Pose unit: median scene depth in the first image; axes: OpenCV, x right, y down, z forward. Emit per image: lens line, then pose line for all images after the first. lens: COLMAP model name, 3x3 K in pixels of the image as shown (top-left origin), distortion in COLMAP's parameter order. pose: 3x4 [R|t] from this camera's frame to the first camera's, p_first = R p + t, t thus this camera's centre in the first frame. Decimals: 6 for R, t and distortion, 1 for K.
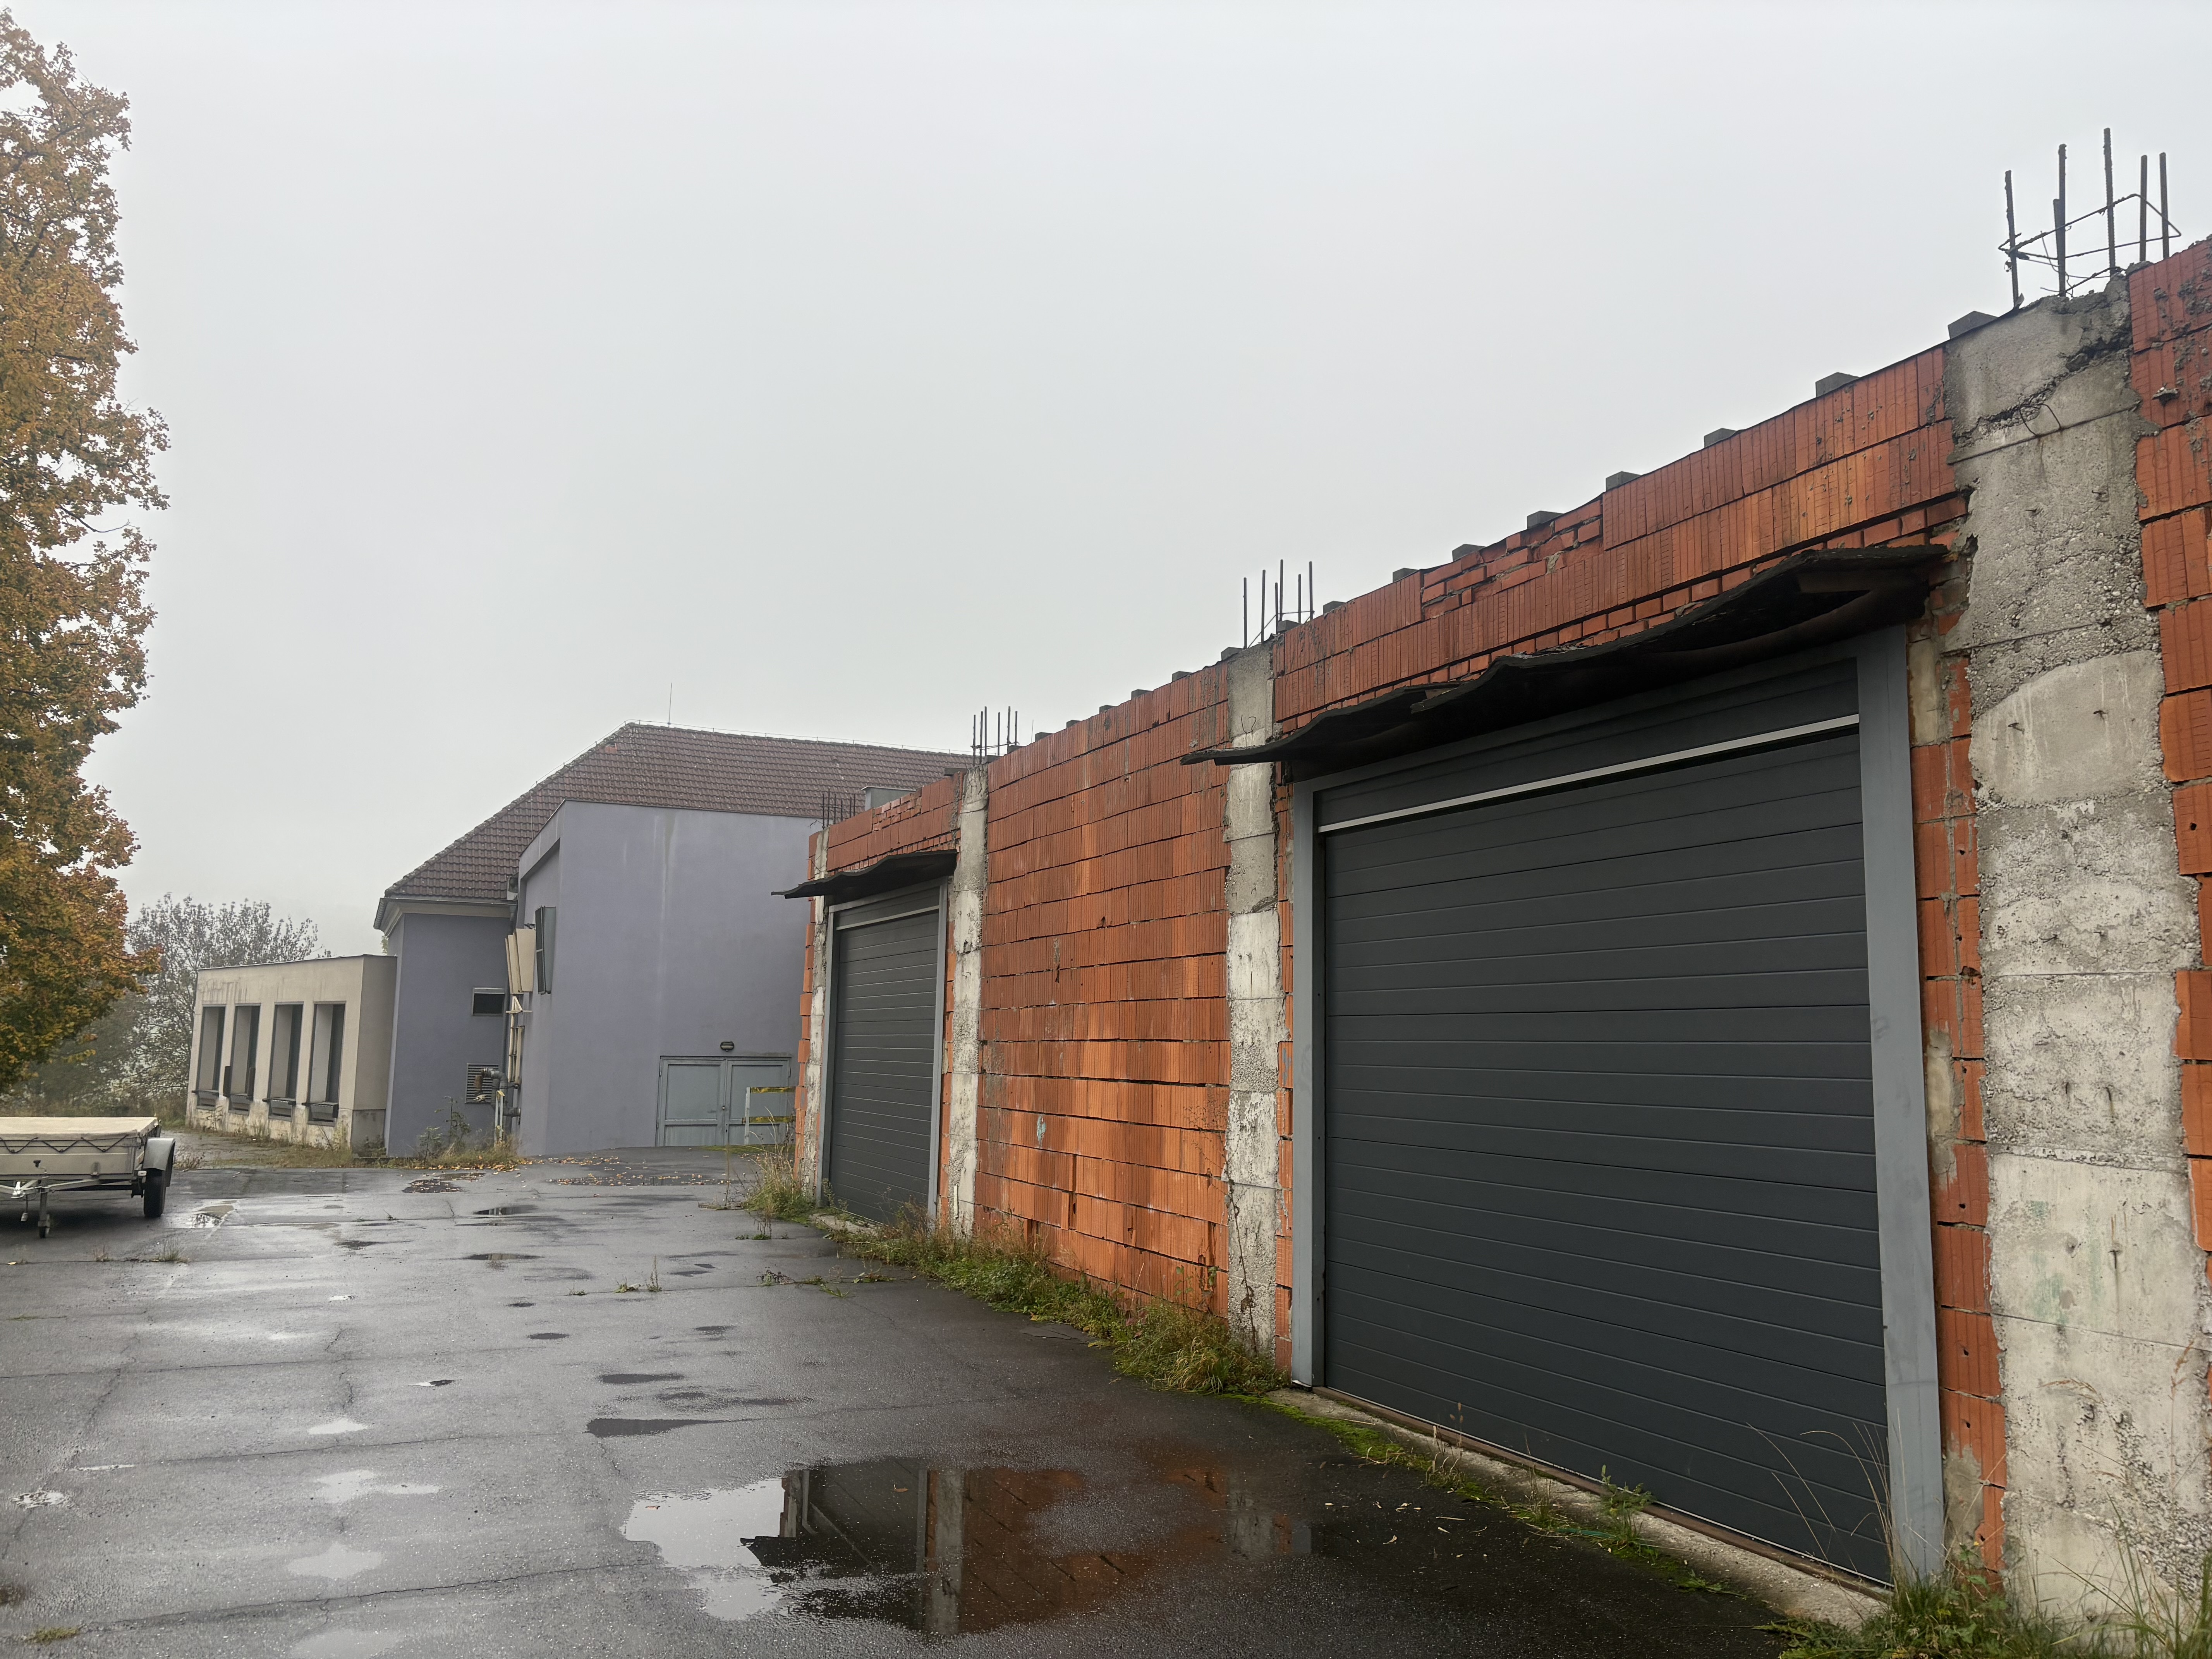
lens RADIAL K [[1667.1, 0, 1117.2], [0, 1667.1, 830.1], [0, 0, 1]] dist [0.009263, -0.007117]
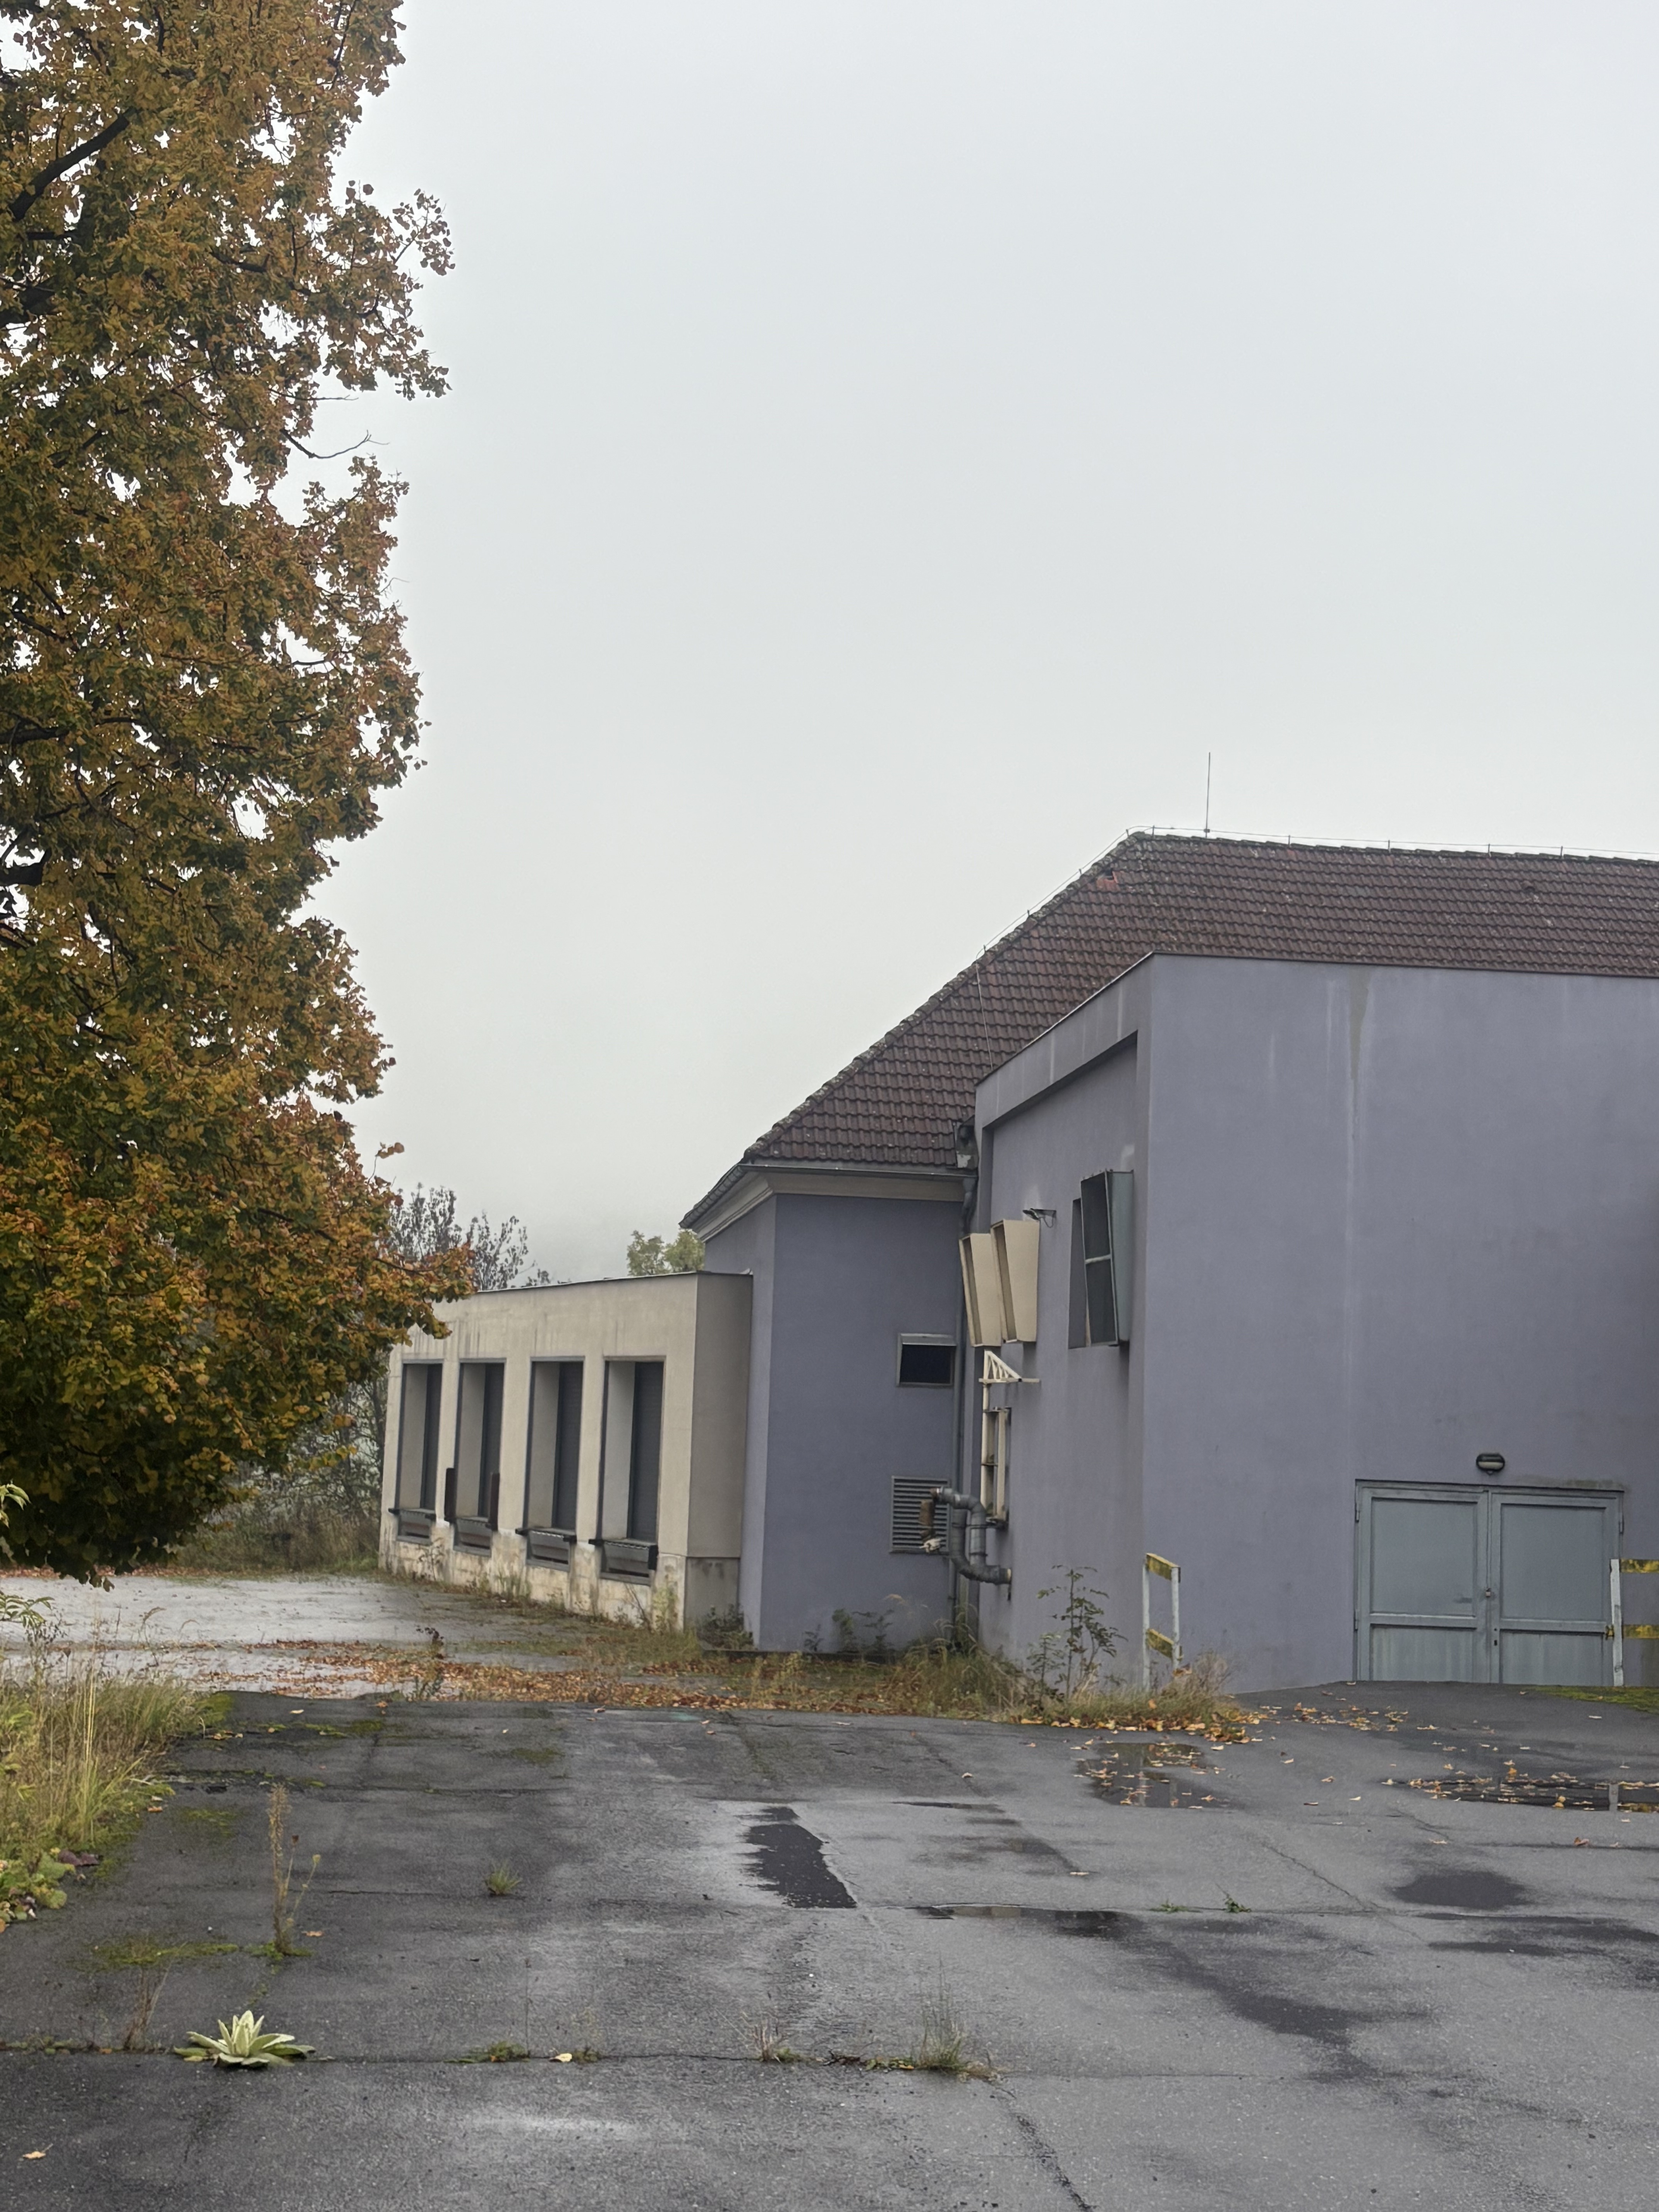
lens RADIAL K [[2929.3, 0, 826.1], [0, 2929.3, 1104.5], [0, 0, 1]] dist [0.087019, 0.000000]
pose [[0.948459, -0.014942, -0.316546, -0.145518], [0.019012, 0.999771, 0.009773, 0.015706], [0.316328, -0.015288, 0.948527, 0.146655]]
